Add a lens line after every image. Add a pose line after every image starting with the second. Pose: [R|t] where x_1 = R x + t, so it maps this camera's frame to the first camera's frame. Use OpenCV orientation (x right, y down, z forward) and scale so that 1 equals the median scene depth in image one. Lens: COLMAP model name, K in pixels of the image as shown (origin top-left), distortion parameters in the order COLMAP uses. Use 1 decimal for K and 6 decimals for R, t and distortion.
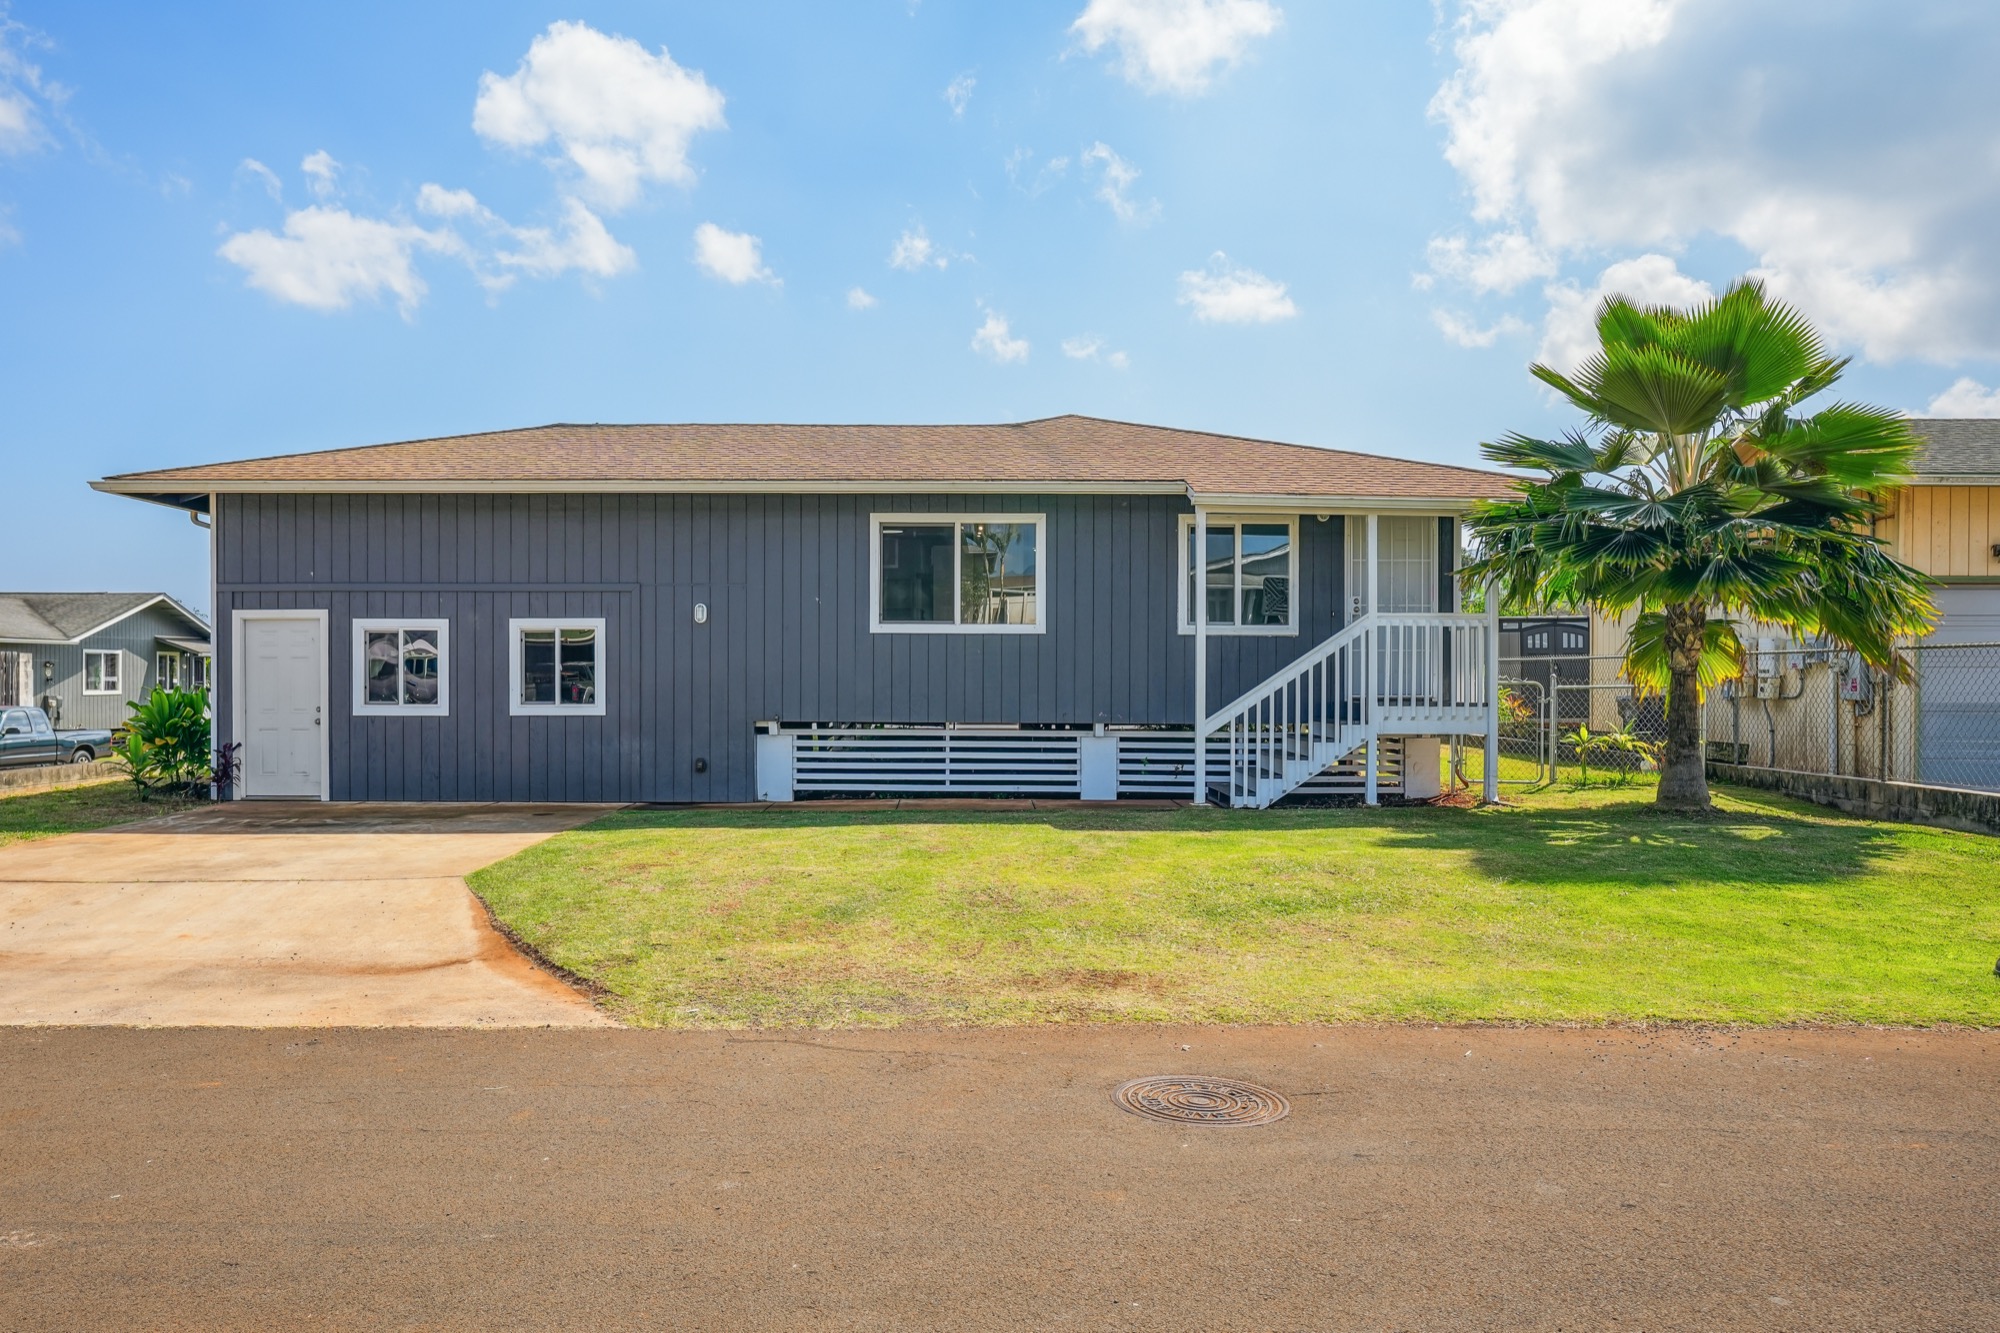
lens RADIAL K [[1279.2, 0, 999.8], [0, 1279.2, 678.2], [0, 0, 1]] dist [0.004158, 0.001230]
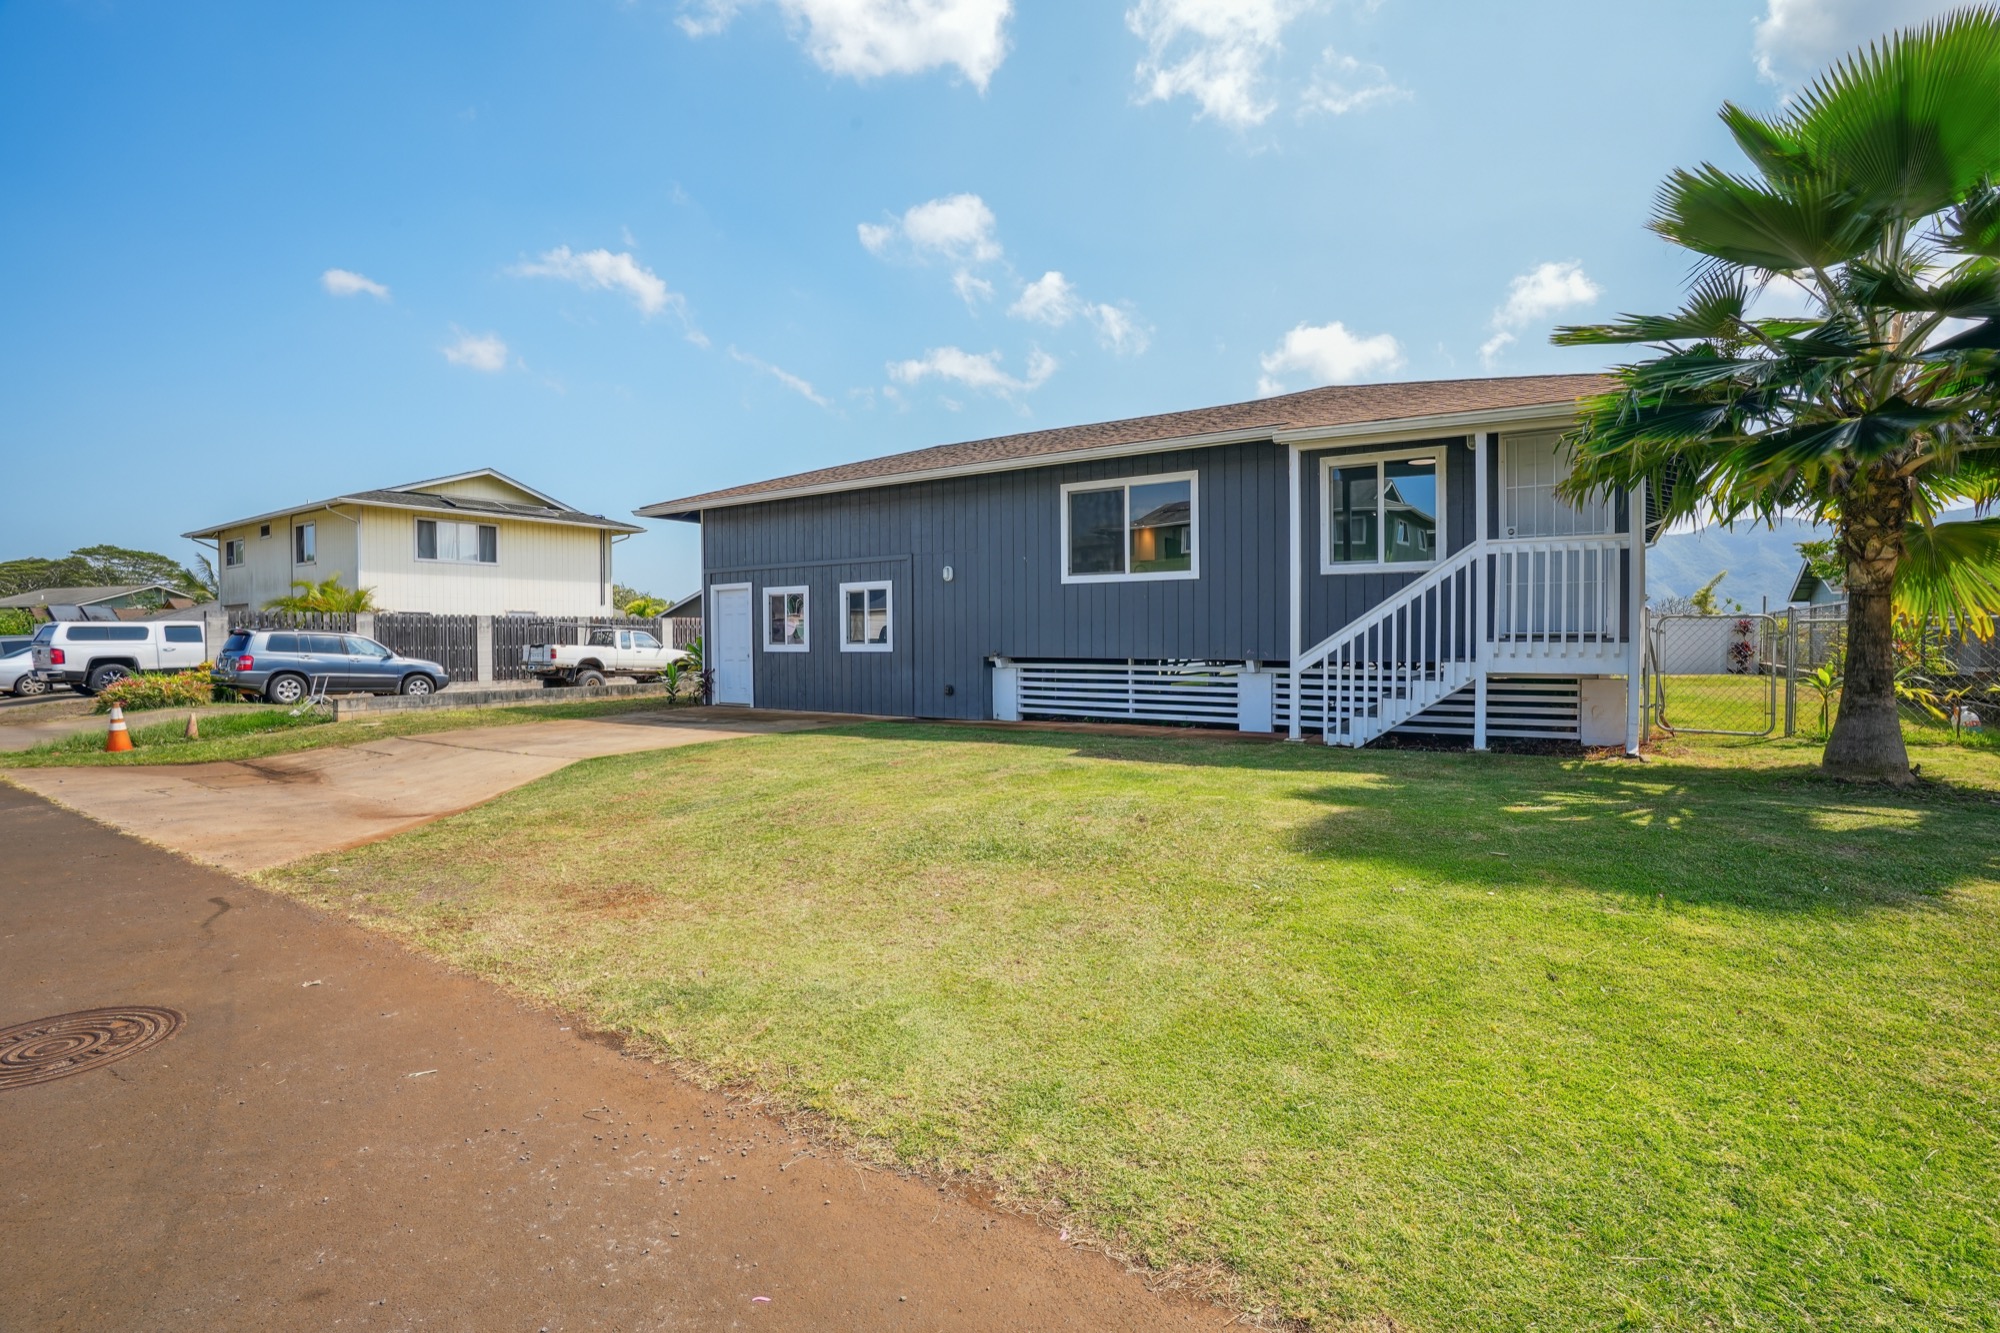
lens RADIAL K [[910.1, 0, 1035.6], [0, 910.1, 654.4], [0, 0, 1]] dist [0.000235, 0.001562]
pose [[0.855762, 0.002863, -0.517361, 0.326343], [0.009168, 0.999744, 0.020697, 0.013139], [0.517288, -0.022455, 0.855517, 0.253777]]
